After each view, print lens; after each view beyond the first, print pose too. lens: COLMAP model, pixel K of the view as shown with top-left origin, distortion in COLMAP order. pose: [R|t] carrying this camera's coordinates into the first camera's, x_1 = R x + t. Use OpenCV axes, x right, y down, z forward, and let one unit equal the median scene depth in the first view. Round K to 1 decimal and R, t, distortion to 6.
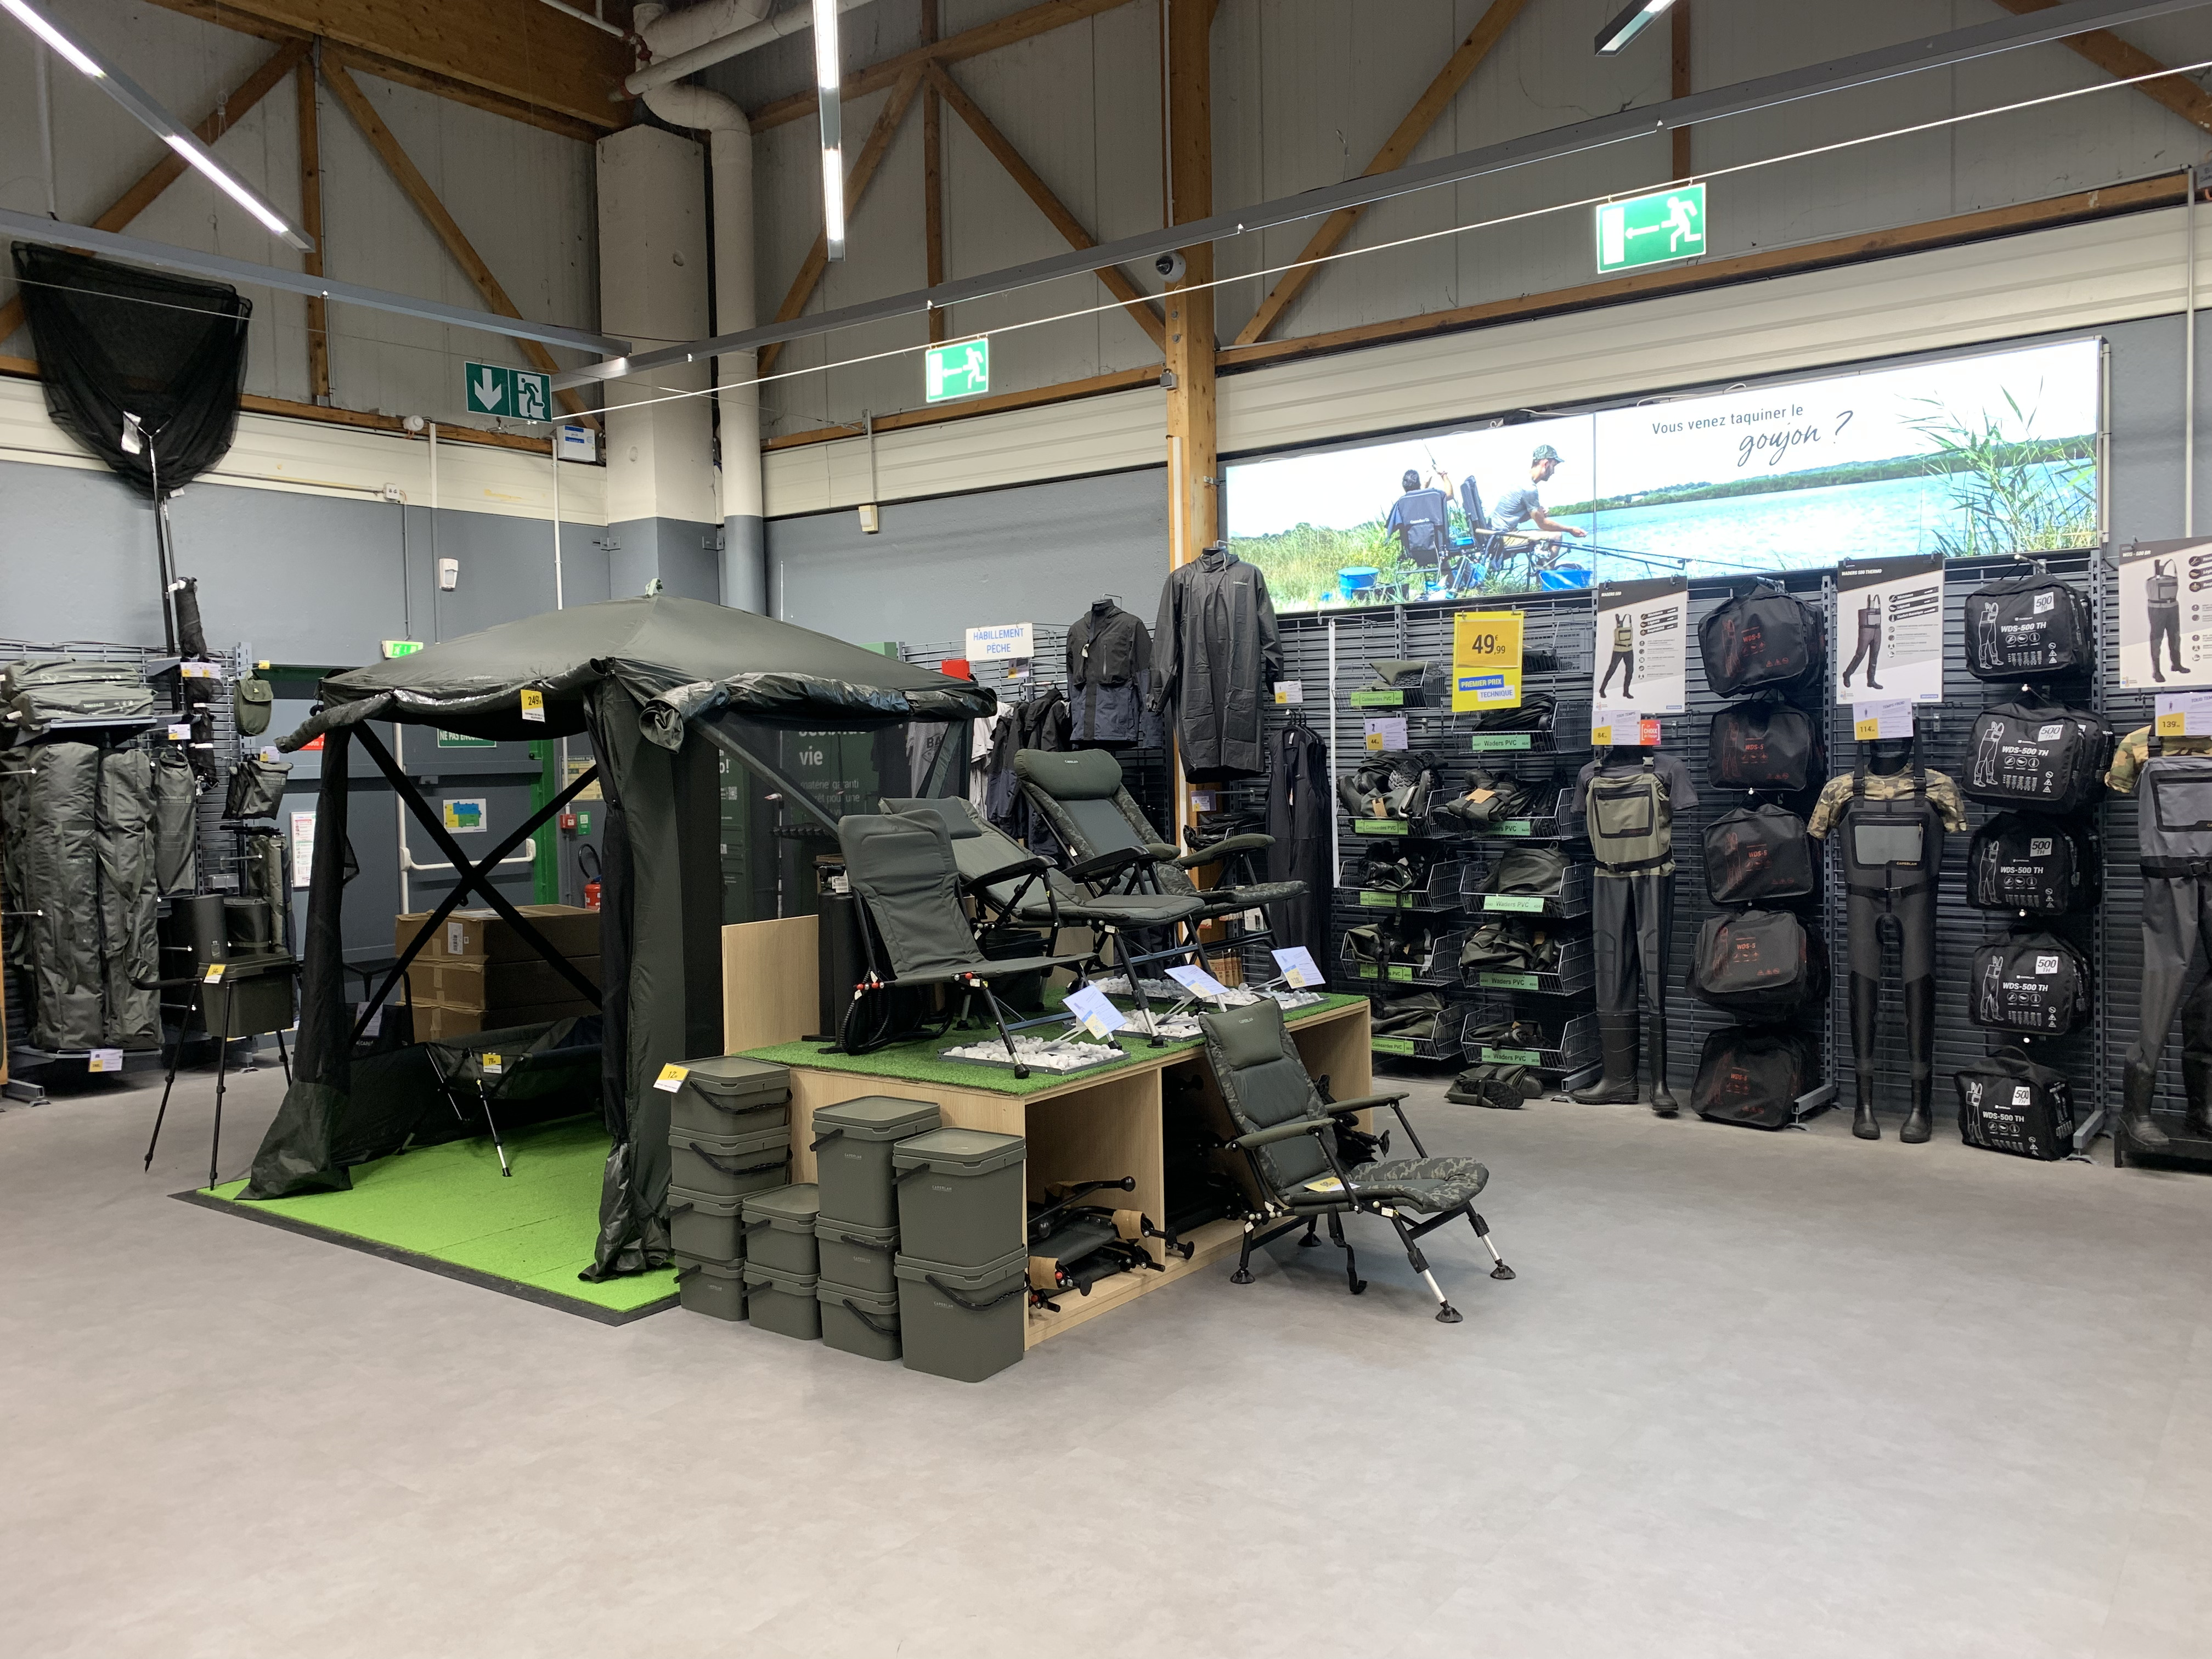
lens RADIAL K [[1658.3, 0, 1104.6], [0, 1658.3, 837.7], [0, 0, 1]] dist [0.068121, -0.054775]
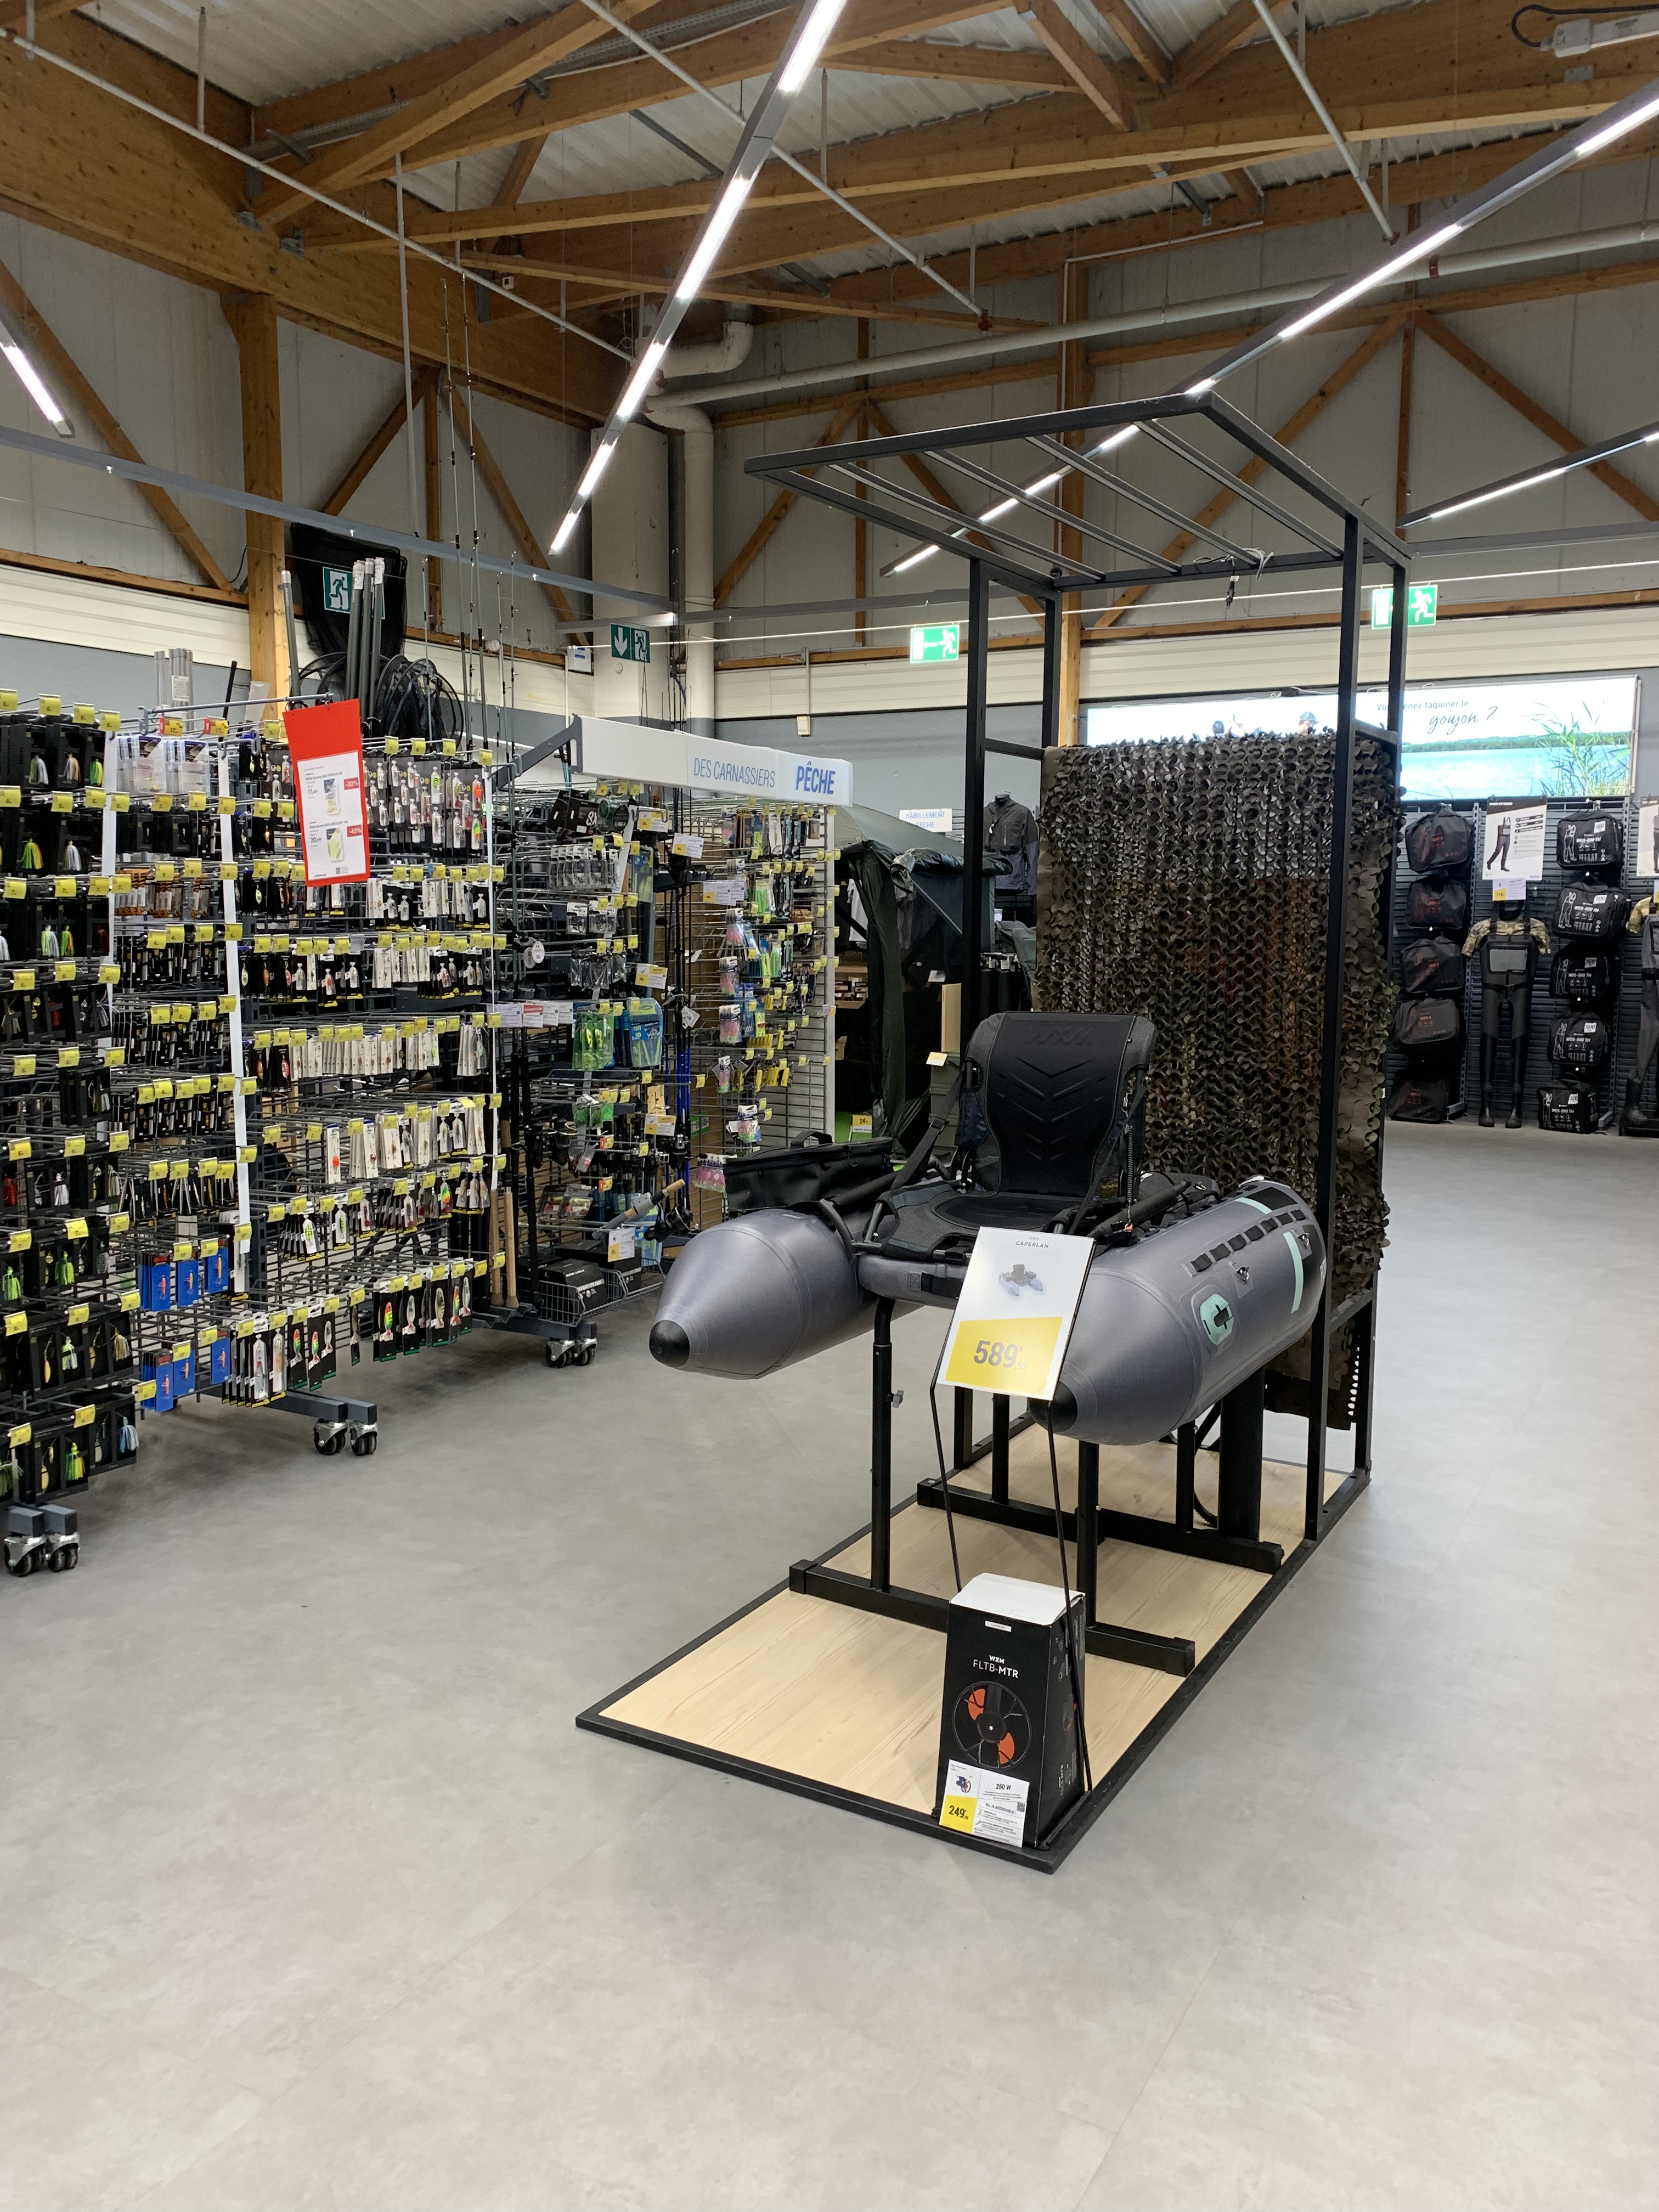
lens RADIAL K [[1658.3, 0, 832.5], [0, 1658.3, 1099.6], [0, 0, 1]] dist [0.068121, -0.054775]
pose [[0.992752, 0.013421, 0.119425, -0.444828], [-0.021680, 0.997441, 0.068126, 0.045083], [-0.118205, -0.070221, 0.990503, -0.668391]]
